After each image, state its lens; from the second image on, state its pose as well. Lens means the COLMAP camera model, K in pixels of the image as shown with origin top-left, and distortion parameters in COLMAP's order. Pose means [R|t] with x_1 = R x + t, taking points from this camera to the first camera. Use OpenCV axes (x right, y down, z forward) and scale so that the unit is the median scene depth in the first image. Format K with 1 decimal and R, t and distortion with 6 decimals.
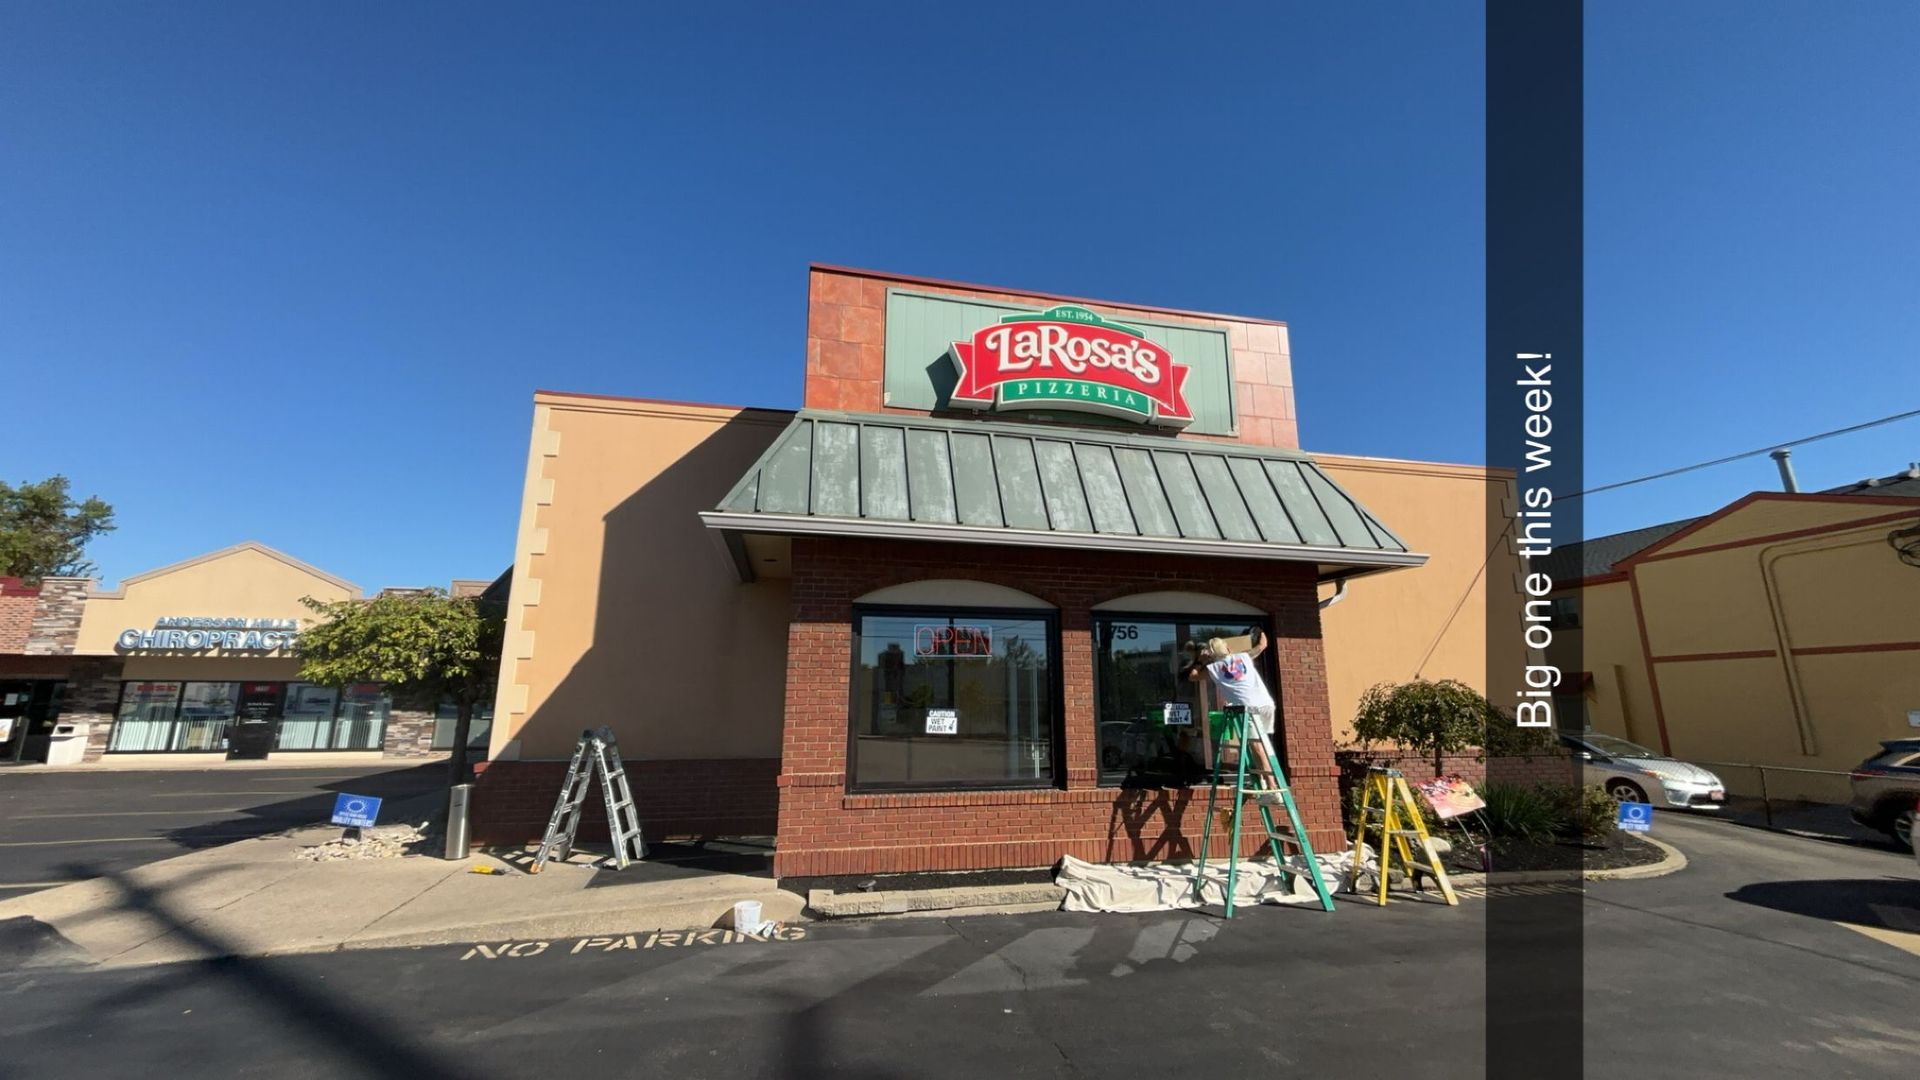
lens RADIAL K [[755.8, 0, 963.5], [0, 755.8, 532.7], [0, 0, 1]] dist [-0.006227, 0.000224]
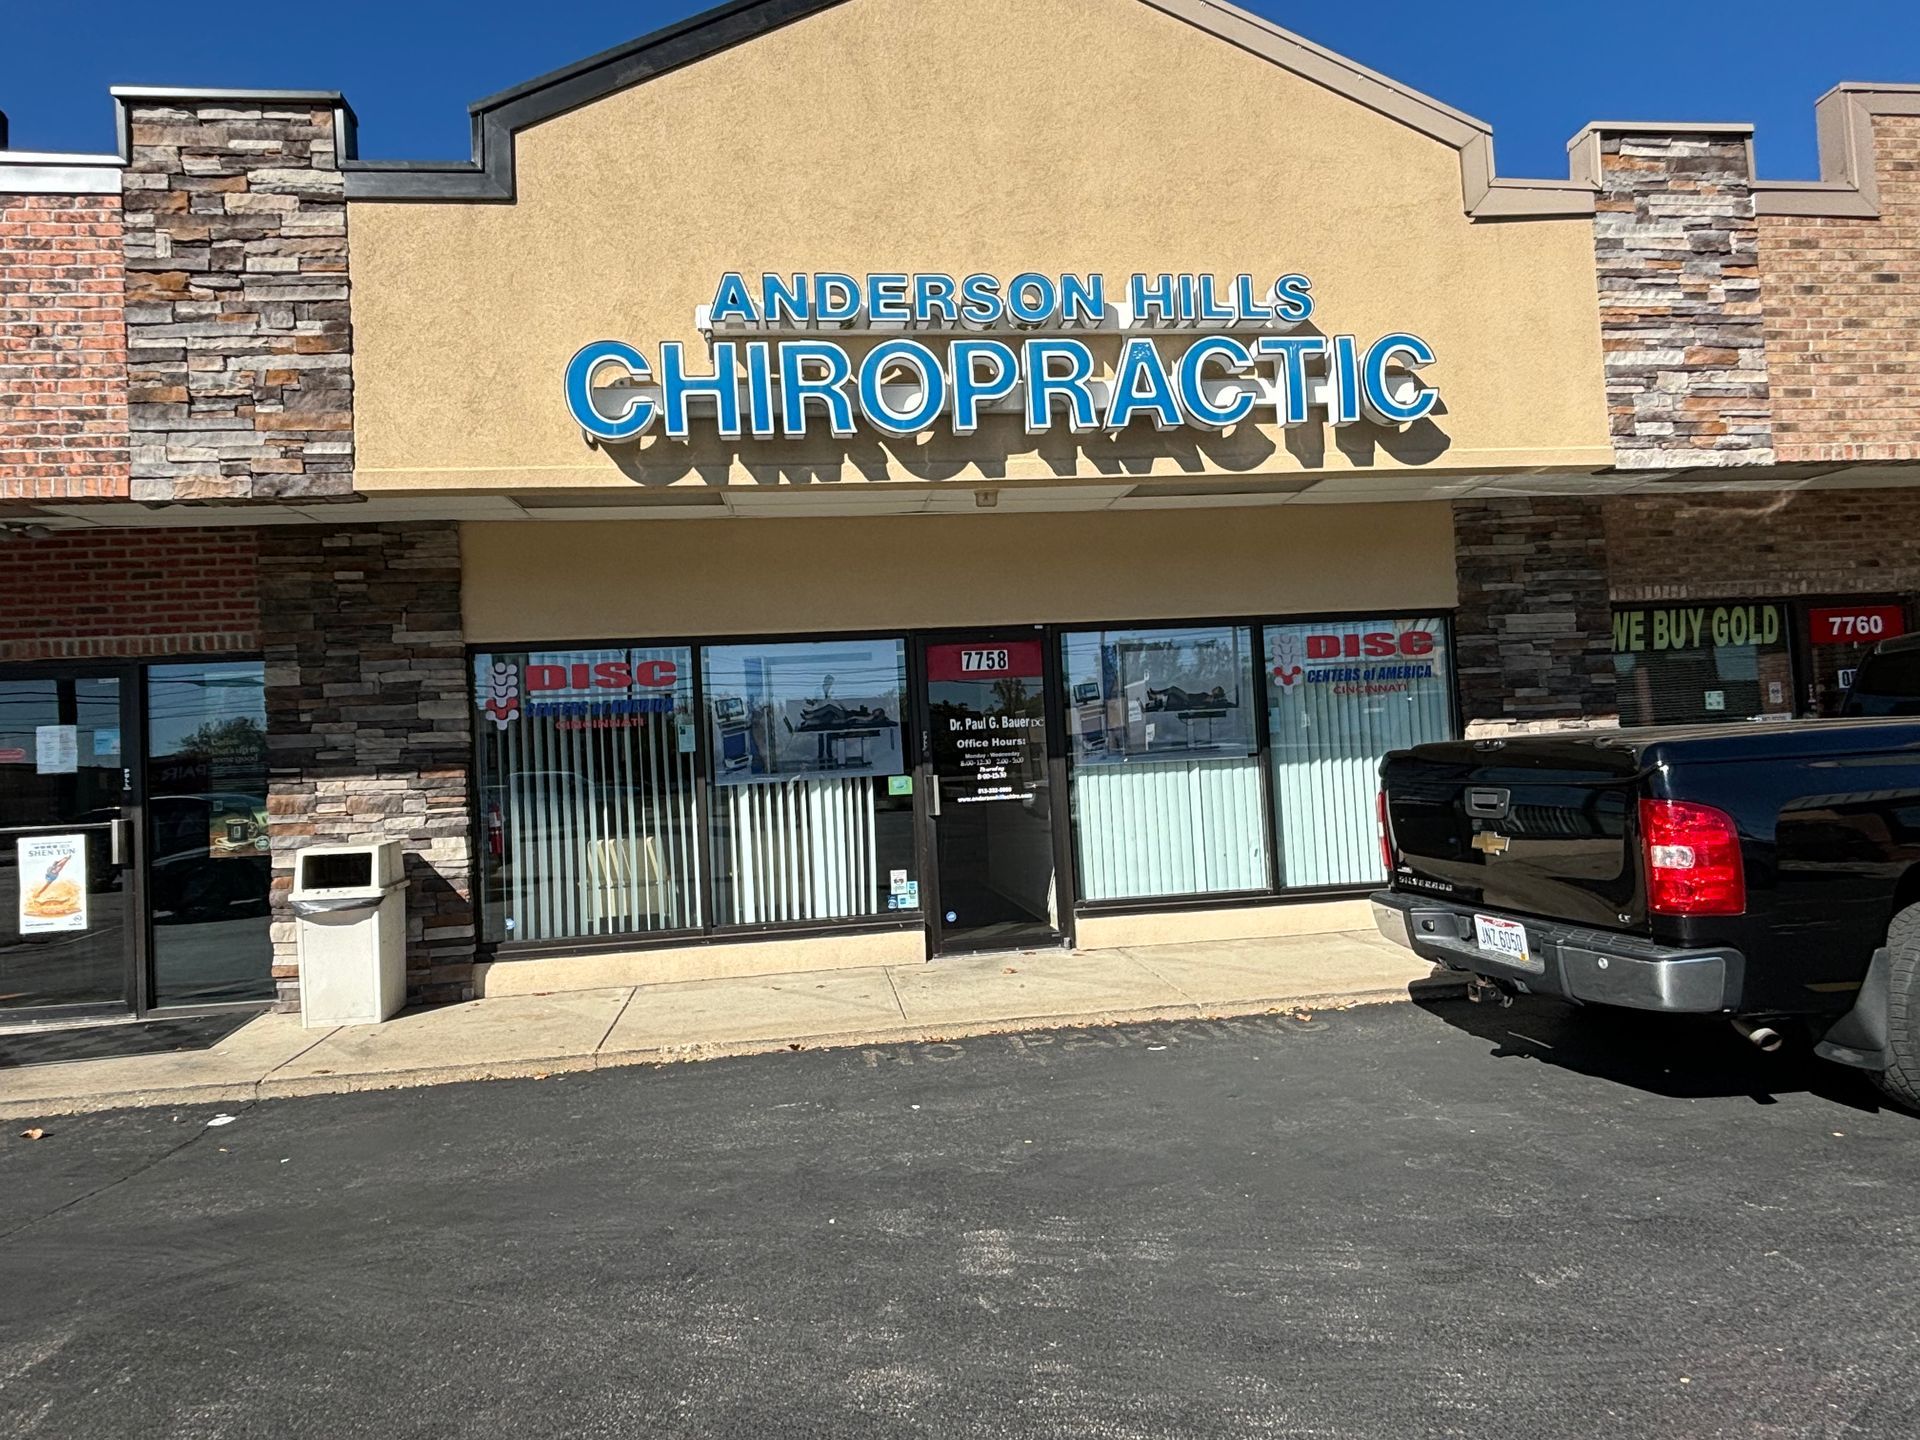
lens RADIAL K [[1211.6, 0, 964.3], [0, 1211.6, 719.1], [0, 0, 1]] dist [0.004083, -0.009432]
pose [[0.993615, -0.055080, -0.098462, -2.352142], [0.072924, 0.979461, 0.187984, 0.402662], [0.086086, -0.193964, 0.977224, 1.635179]]
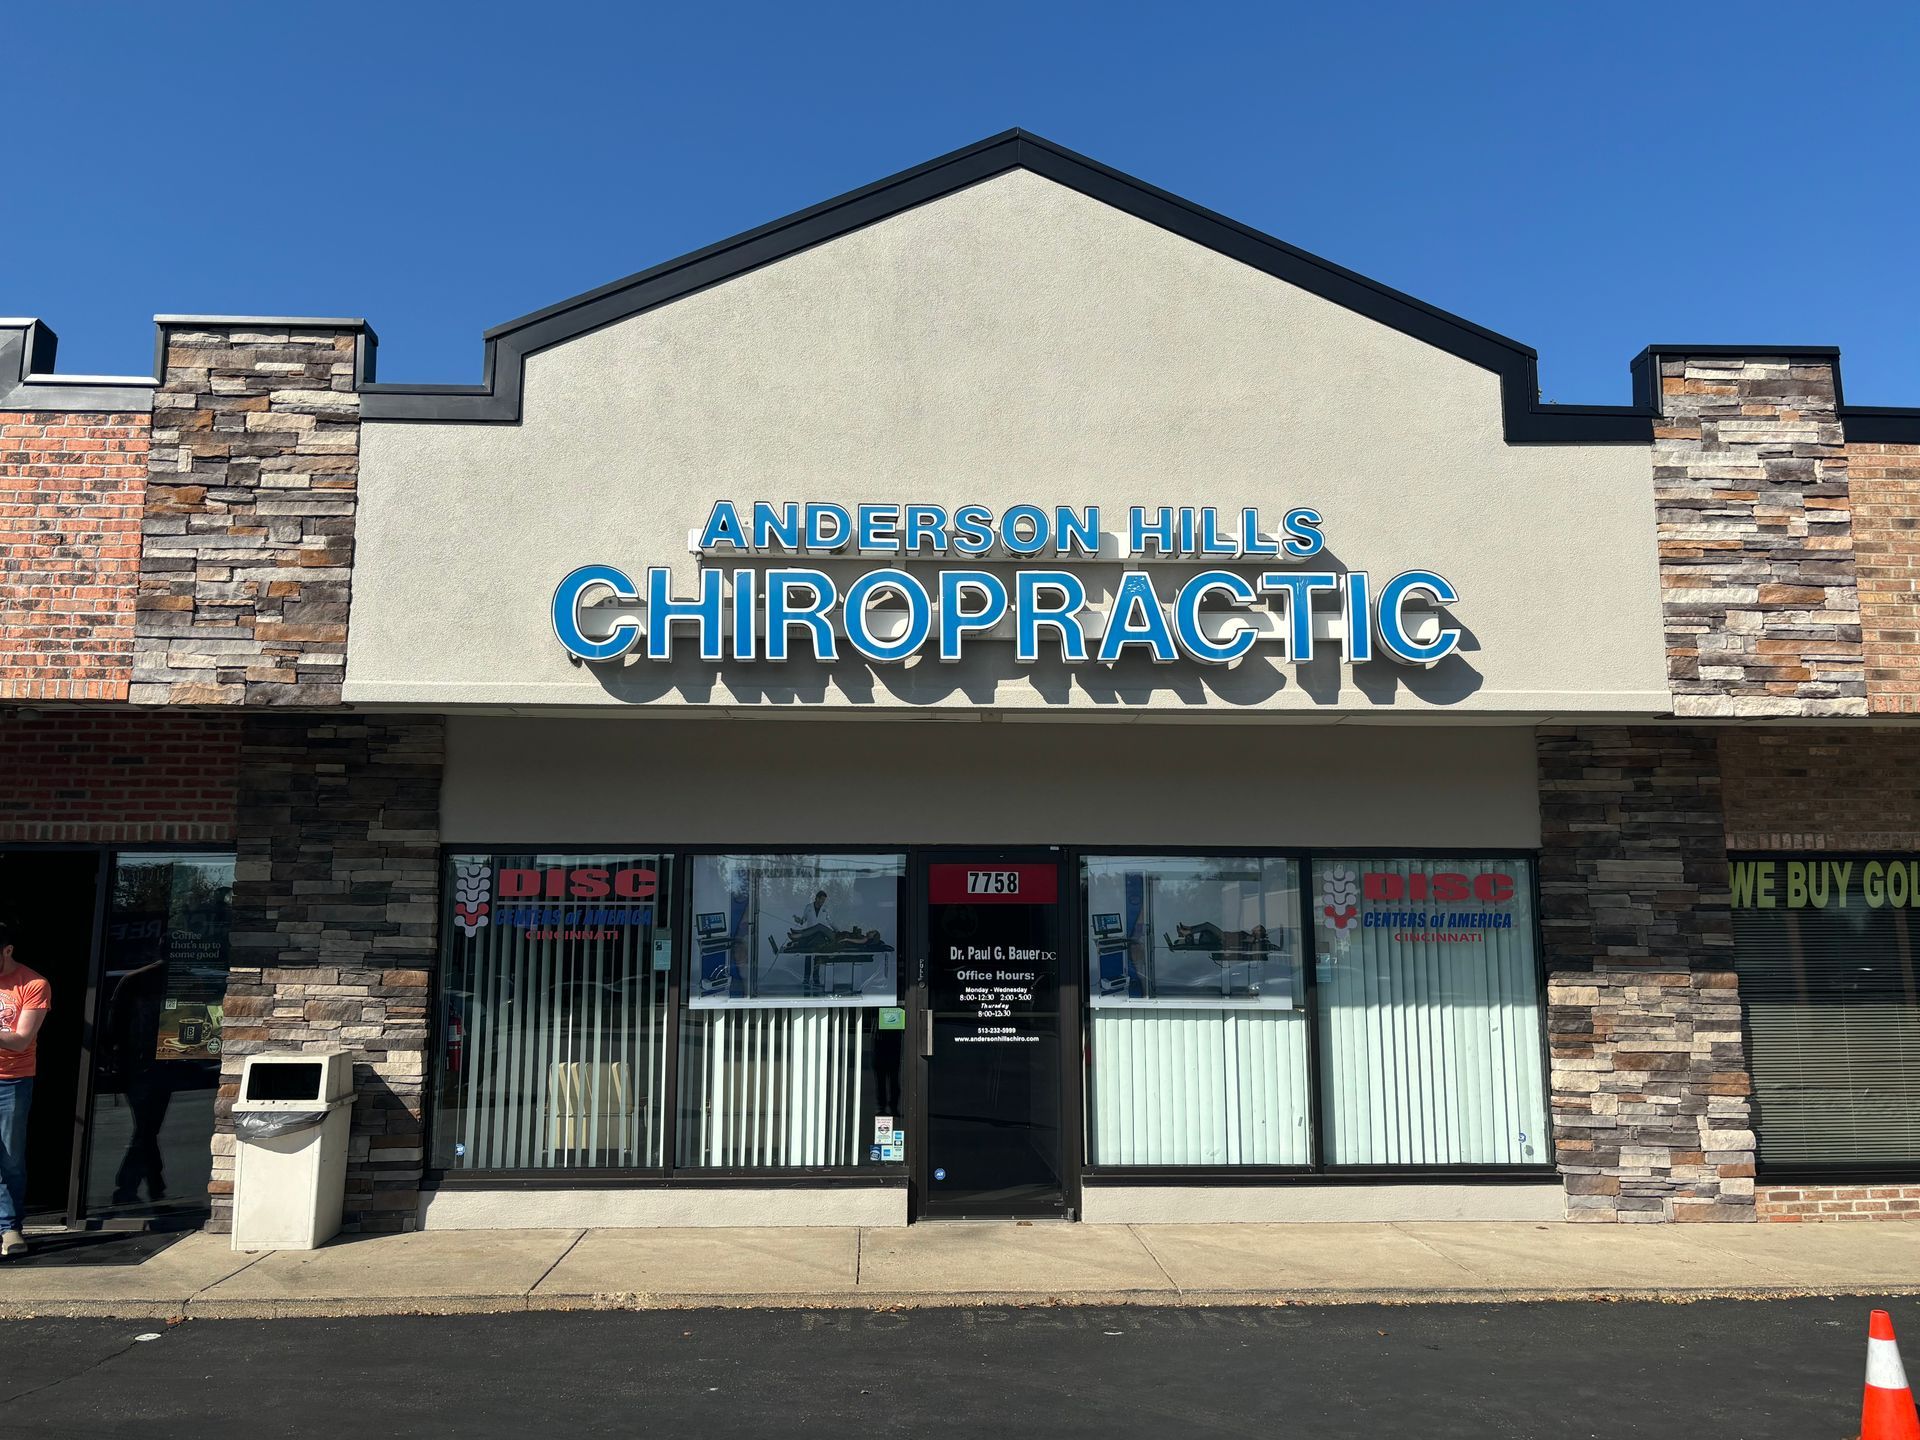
lens RADIAL K [[1591.7, 0, 956.6], [0, 1591.7, 709.7], [0, 0, 1]] dist [0.044455, -0.032830]
pose [[0.982097, -0.028065, -0.186274, -2.233428], [0.040564, 0.997149, 0.063630, 0.337721], [0.183957, -0.070047, 0.980435, 1.457911]]
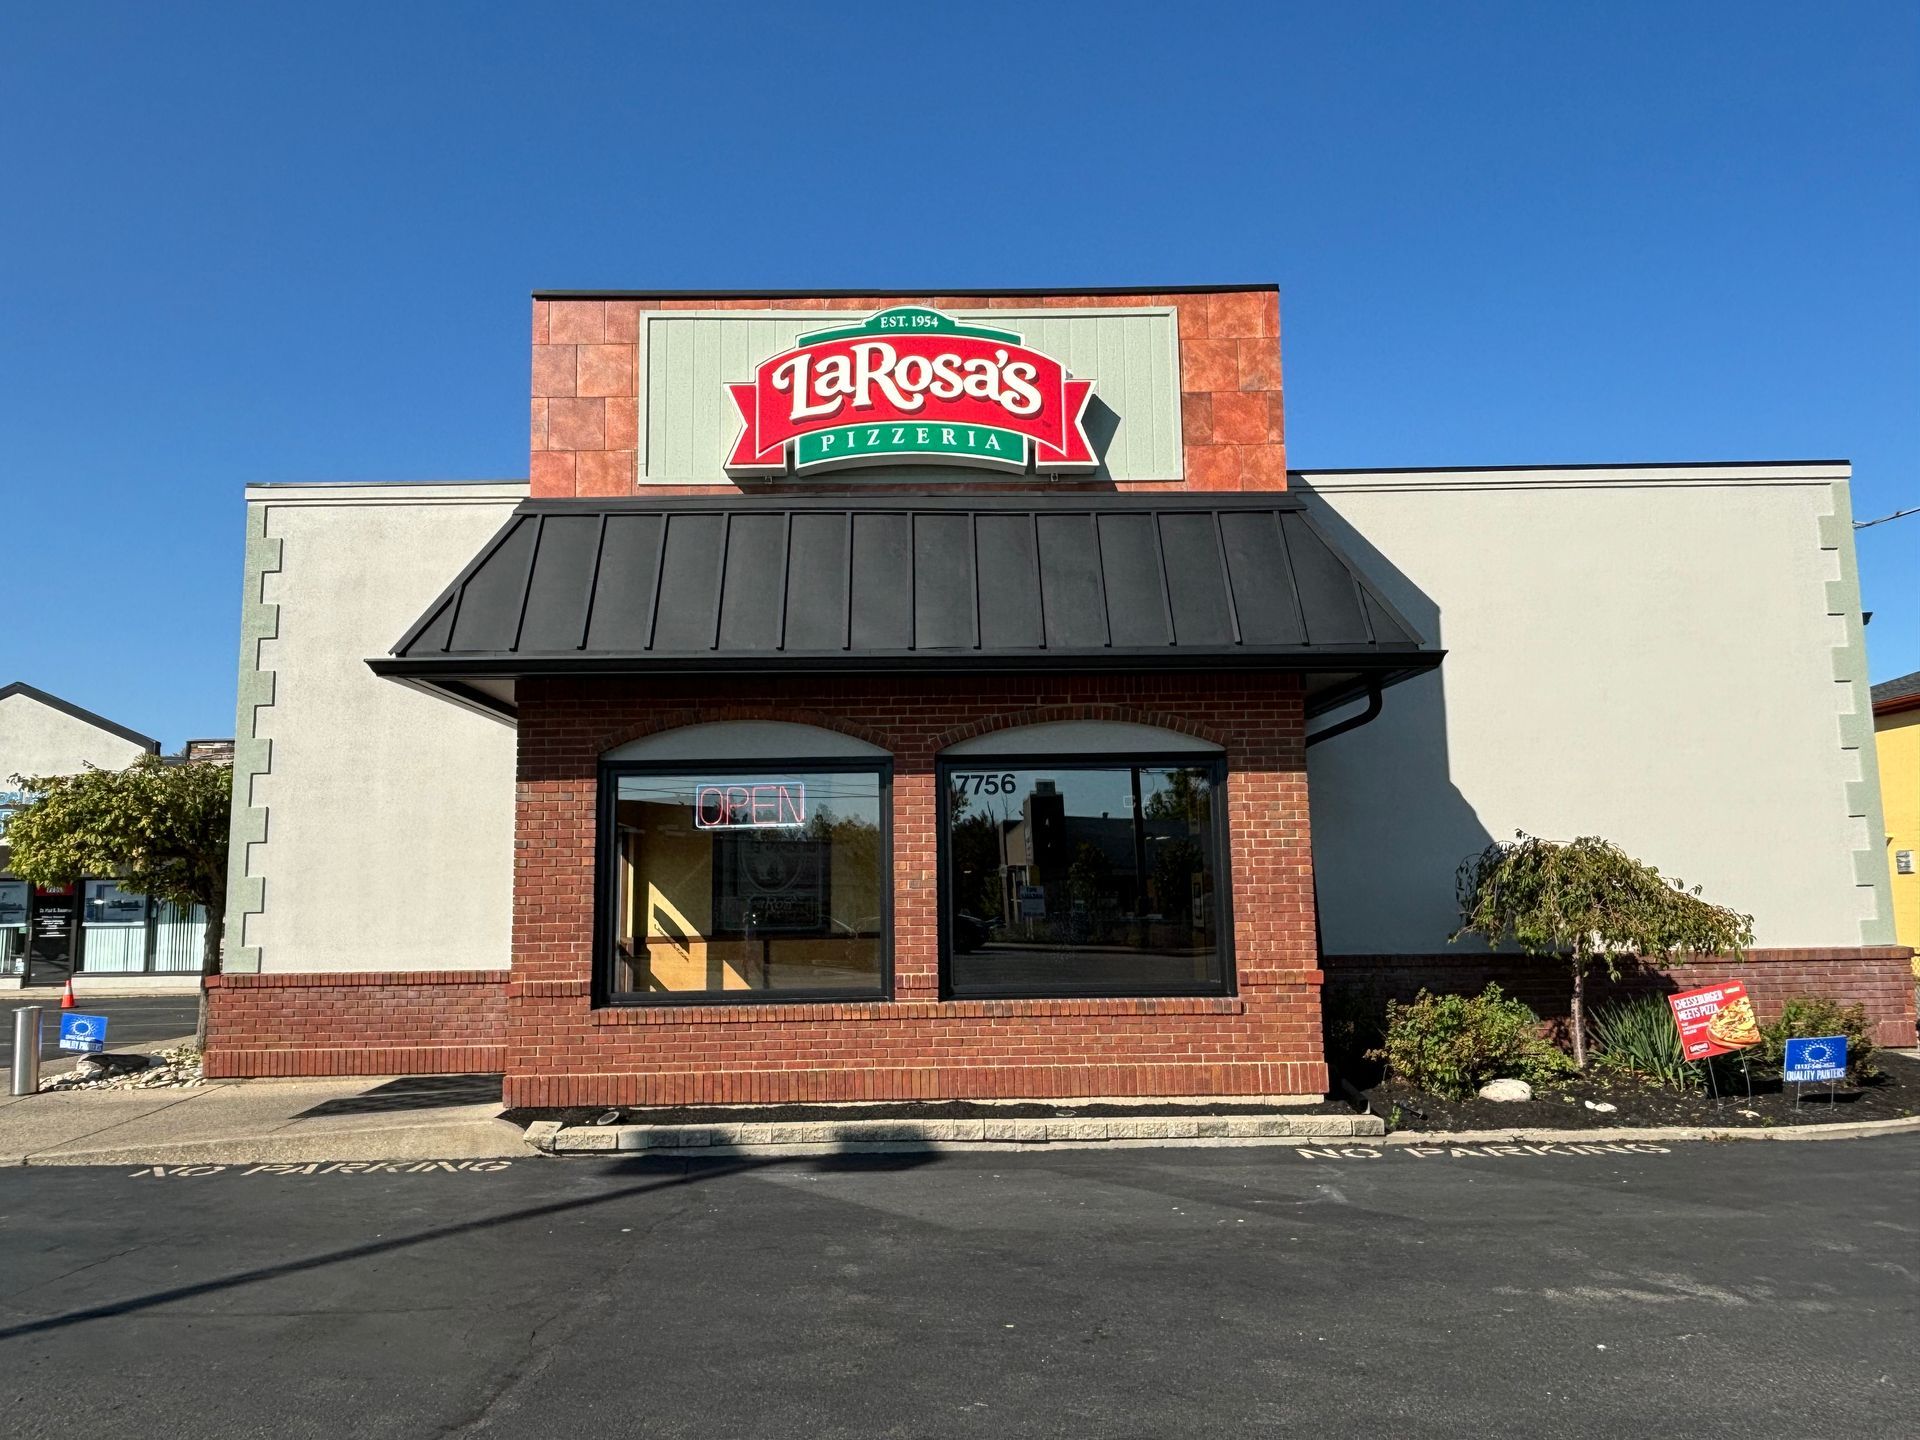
lens RADIAL K [[1396.8, 0, 962.9], [0, 1396.8, 715.5], [0, 0, 1]] dist [-0.000941, -0.020533]
pose [[0.979773, -0.043617, -0.195302, 0.429502], [0.062050, 0.994072, 0.089277, -0.046939], [0.190250, -0.099590, 0.976671, -0.250803]]
